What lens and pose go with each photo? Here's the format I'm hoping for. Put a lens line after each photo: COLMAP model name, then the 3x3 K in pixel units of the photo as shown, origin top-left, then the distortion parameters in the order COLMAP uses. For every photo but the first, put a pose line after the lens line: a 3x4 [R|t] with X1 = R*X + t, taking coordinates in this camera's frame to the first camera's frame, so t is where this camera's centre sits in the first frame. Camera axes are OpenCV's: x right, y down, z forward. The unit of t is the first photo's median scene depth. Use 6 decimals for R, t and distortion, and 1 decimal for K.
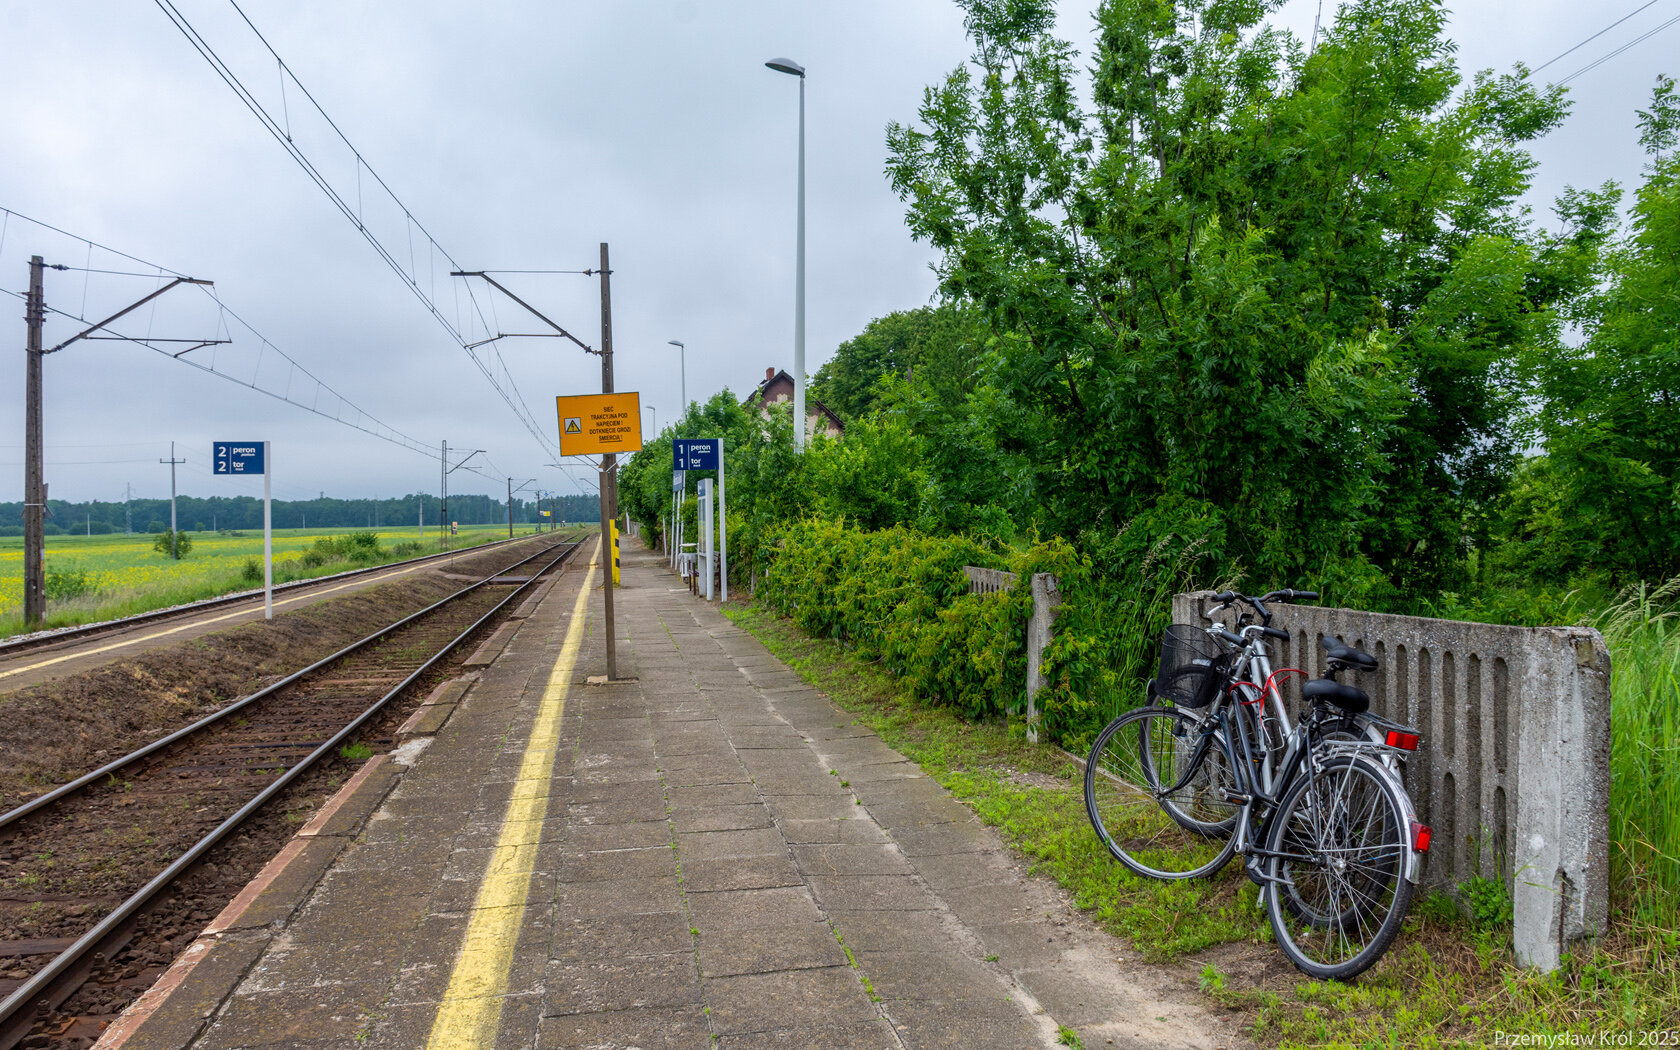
lens RADIAL K [[1366.0, 0, 840.1], [0, 1366.0, 493.1], [0, 0, 1]] dist [0.000889, -0.001709]
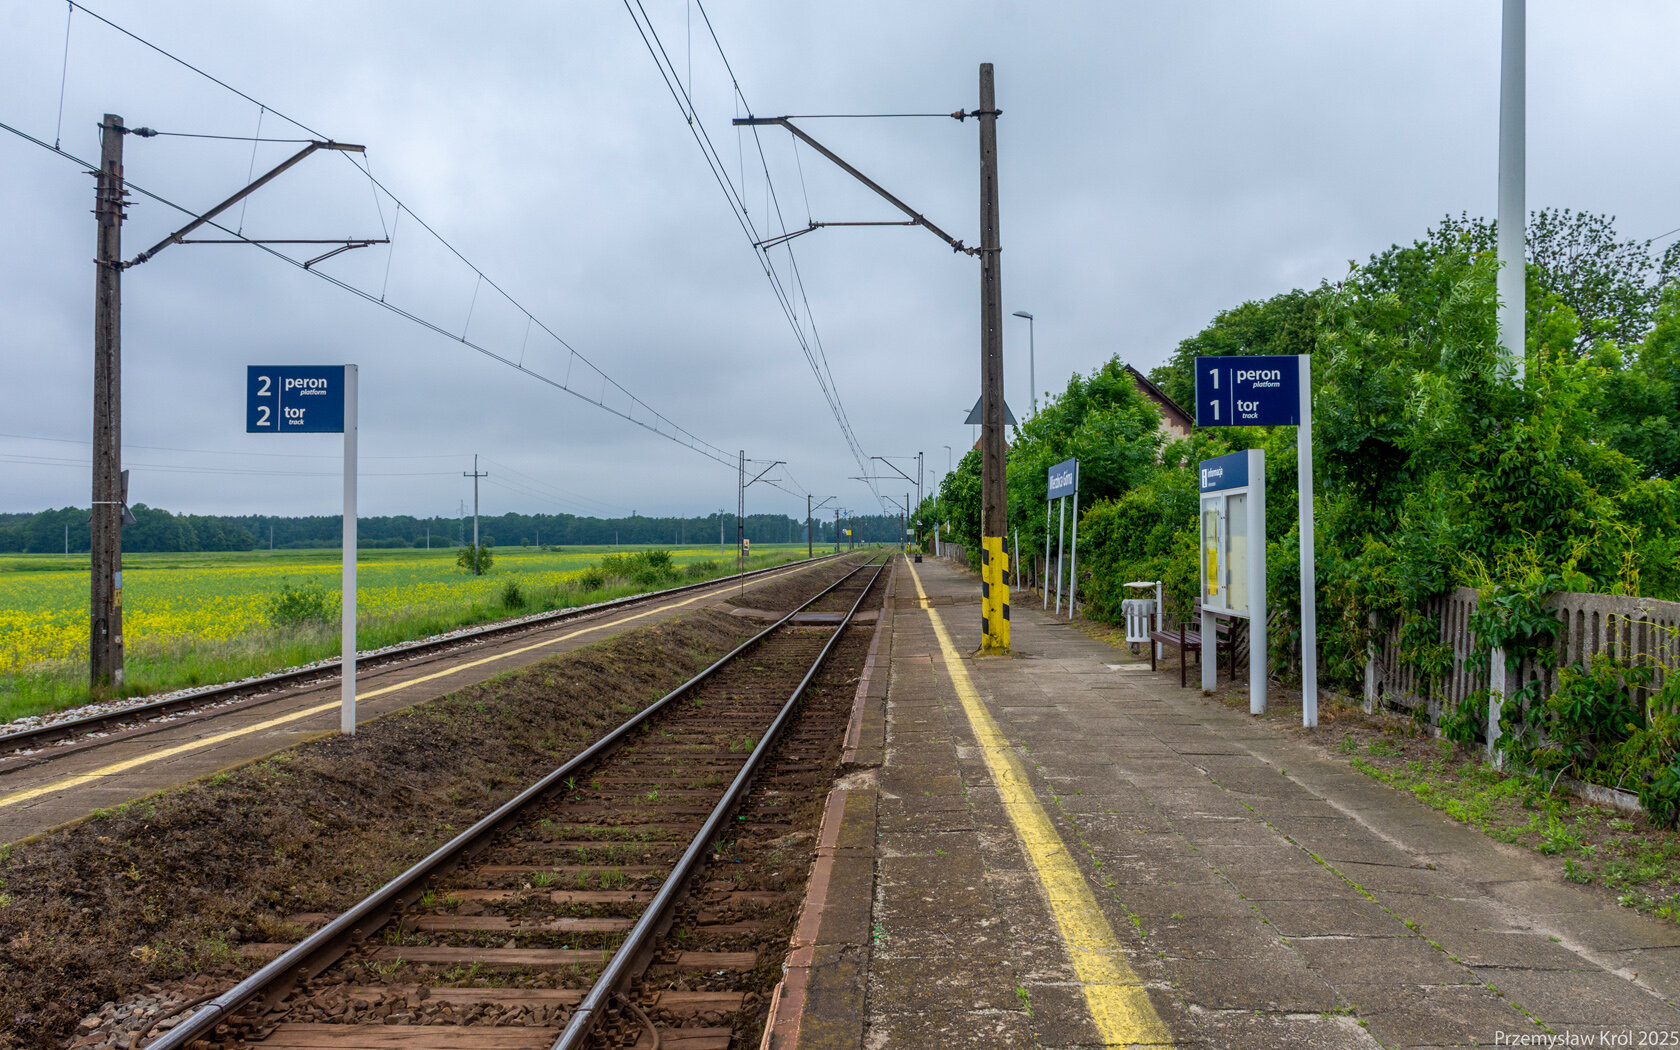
lens RADIAL K [[1366.0, 0, 840.1], [0, 1366.0, 493.1], [0, 0, 1]] dist [0.000889, -0.001709]
pose [[0.977225, 0.005273, -0.212142, -0.108936], [-0.008627, 0.999852, -0.014888, 0.009788], [0.212032, 0.016379, 0.977125, 0.418055]]
